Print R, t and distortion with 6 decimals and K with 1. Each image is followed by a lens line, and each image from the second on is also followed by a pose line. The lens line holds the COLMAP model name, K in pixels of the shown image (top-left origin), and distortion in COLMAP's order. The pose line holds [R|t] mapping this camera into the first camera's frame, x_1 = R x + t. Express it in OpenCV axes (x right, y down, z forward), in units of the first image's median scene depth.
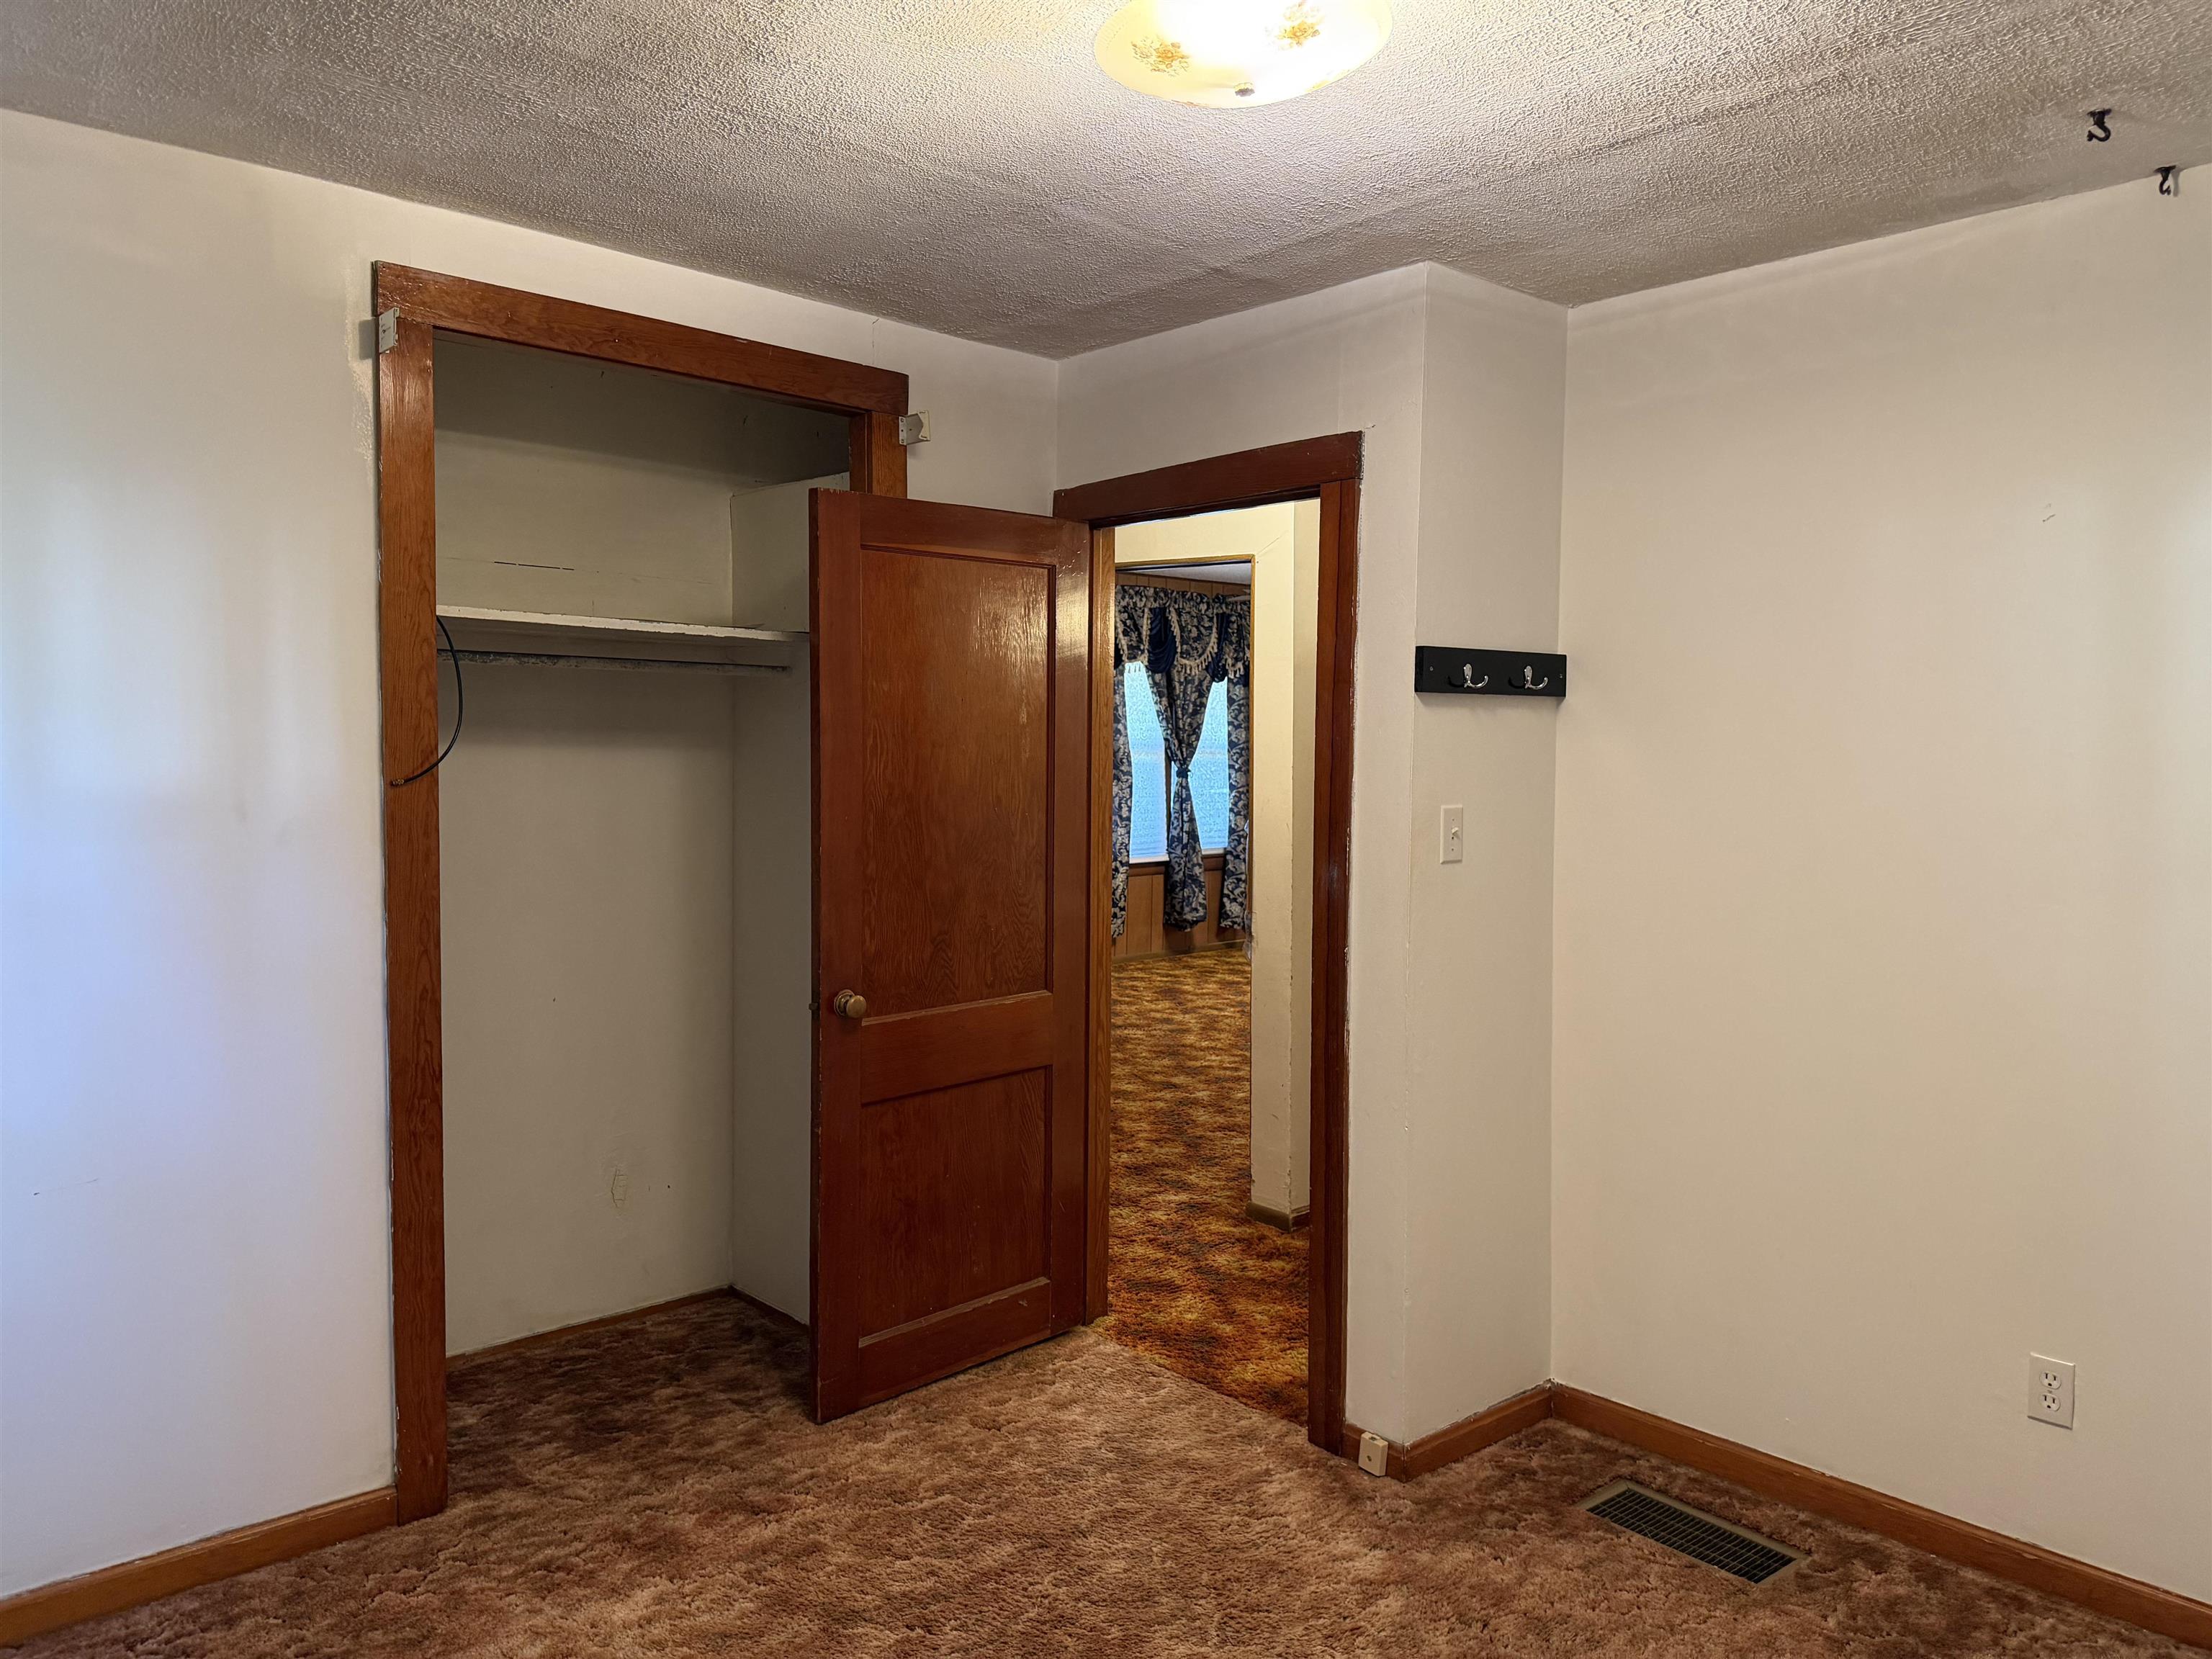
lens RADIAL K [[1575.8, 0, 1106.0], [0, 1575.8, 829.5], [0, 0, 1]] dist [0.054171, -0.065373]
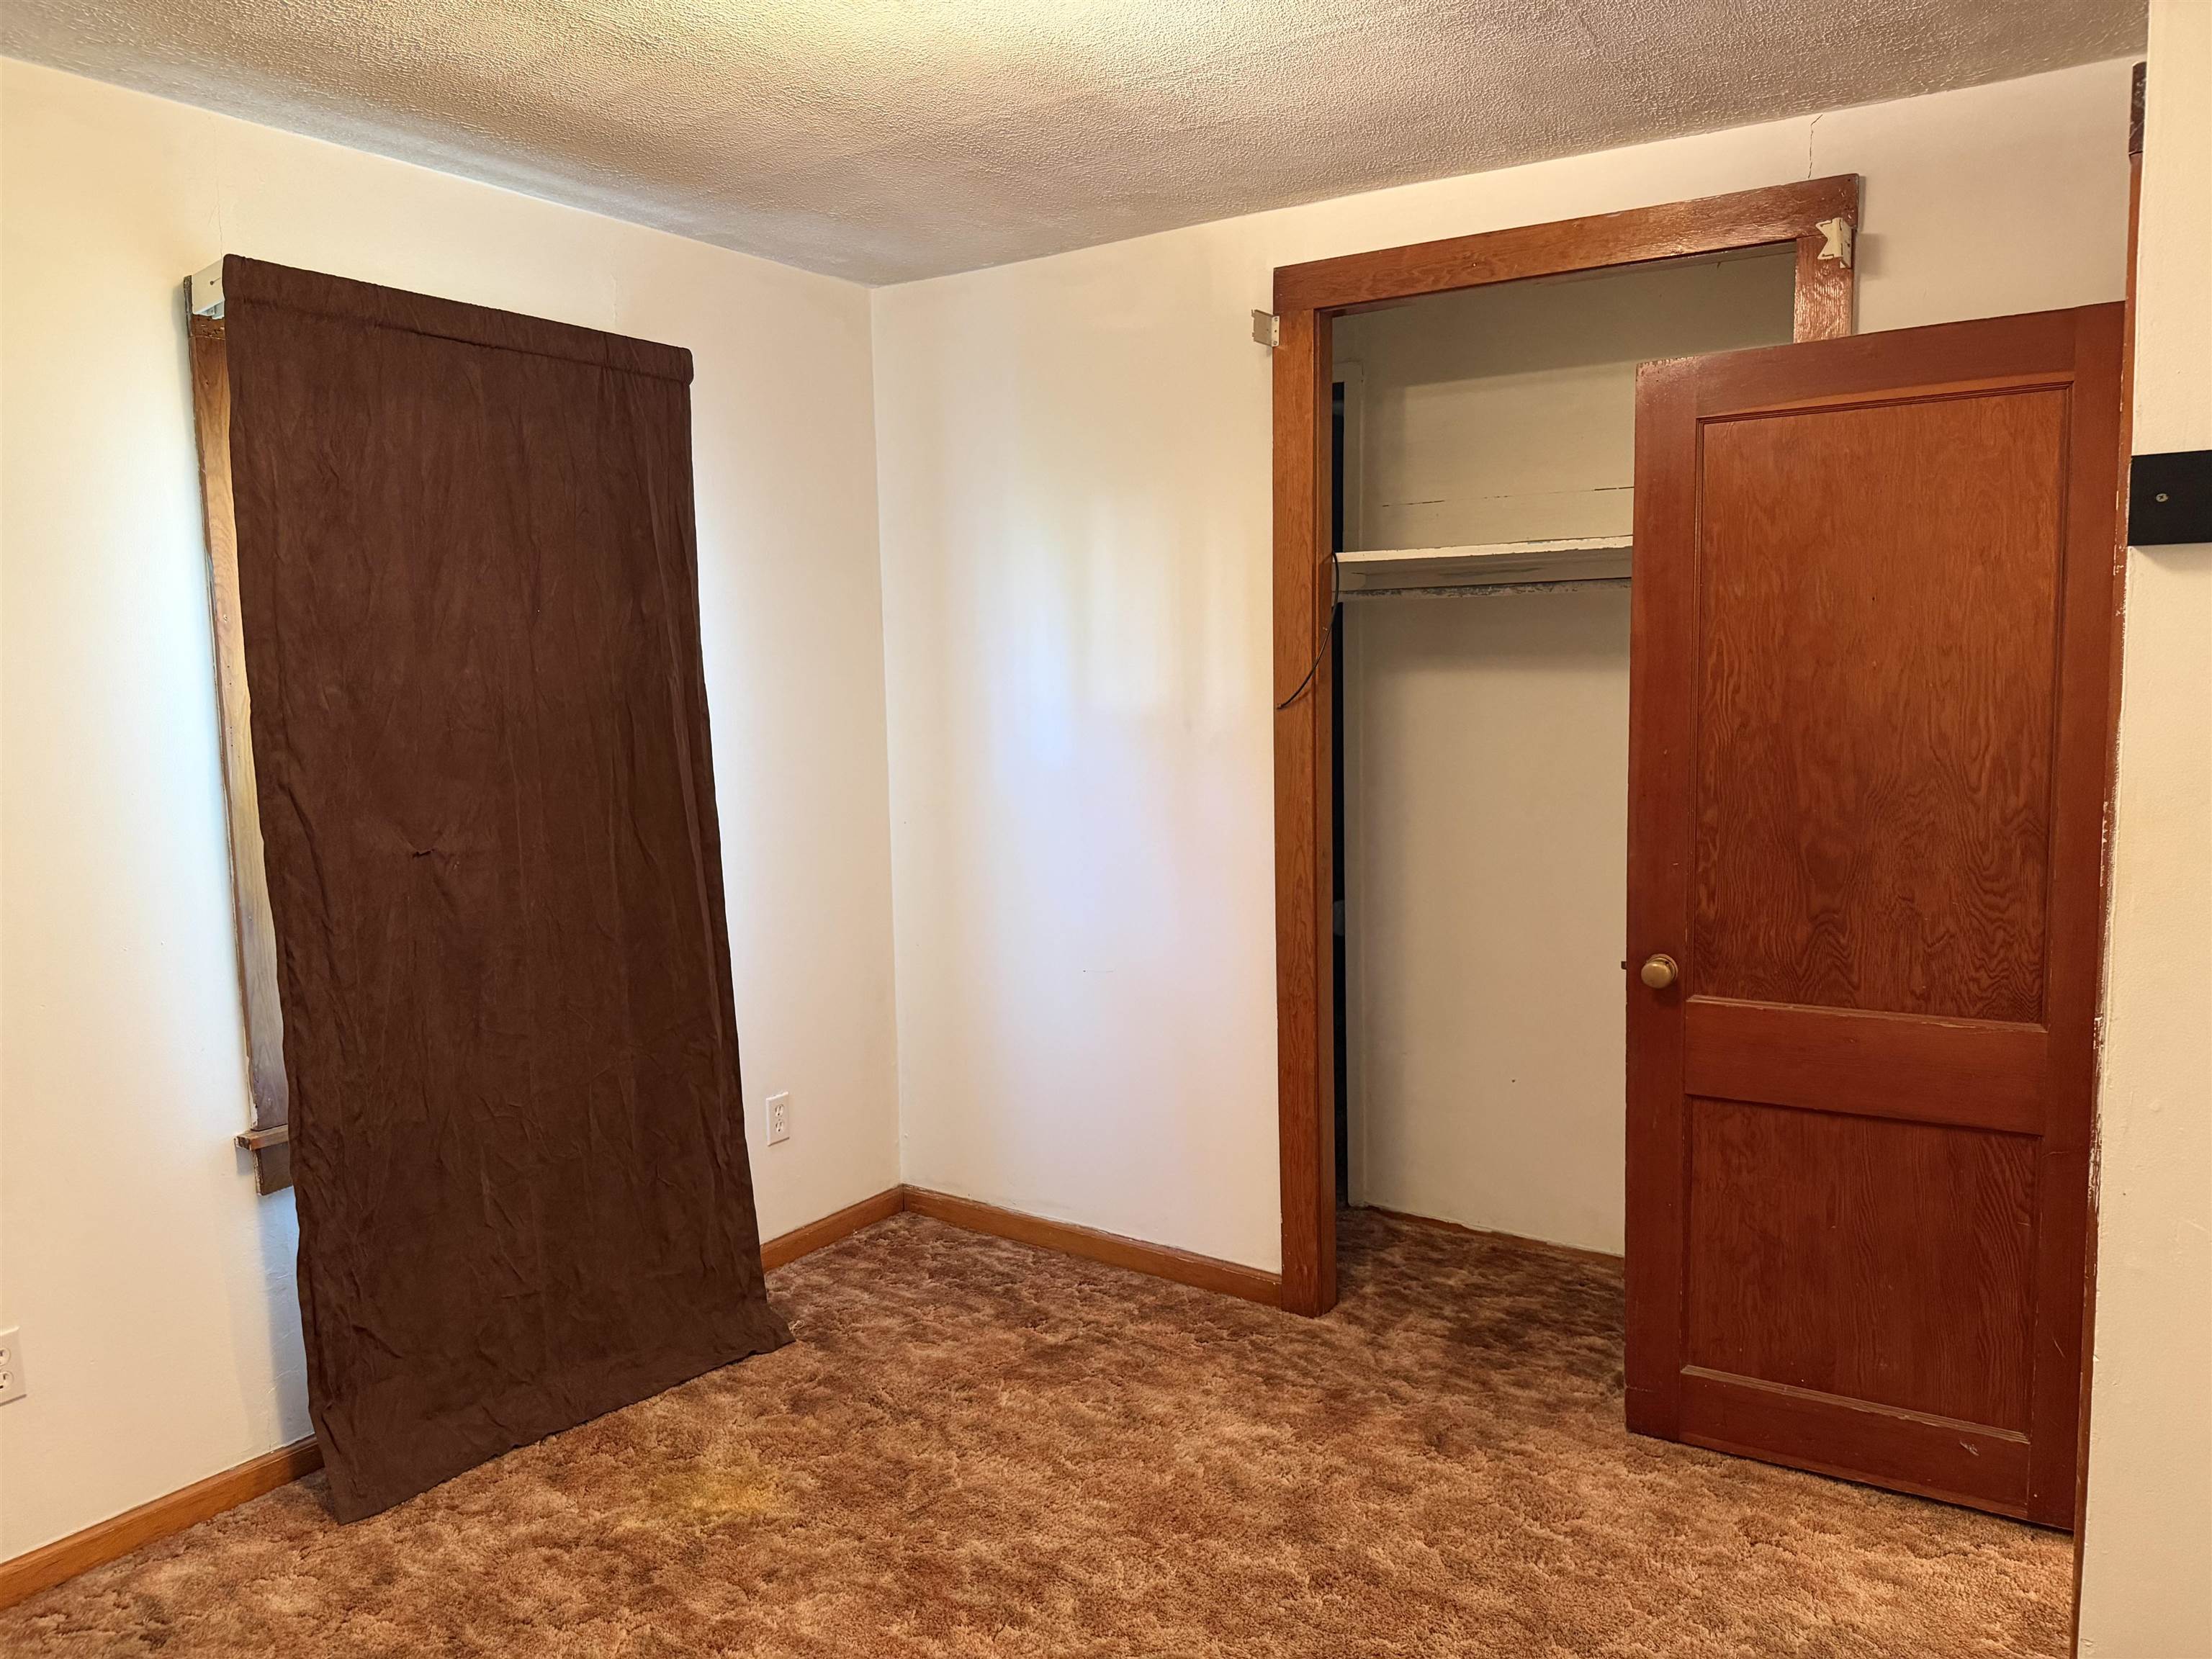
lens RADIAL K [[1565.3, 0, 1110.2], [0, 1565.3, 866.5], [0, 0, 1]] dist [-0.036095, 0.005739]
pose [[0.211226, 0.105284, -0.971750, 0.579390], [-0.042168, 0.994238, 0.098554, -0.015847], [0.976527, 0.020160, 0.214449, 0.525349]]
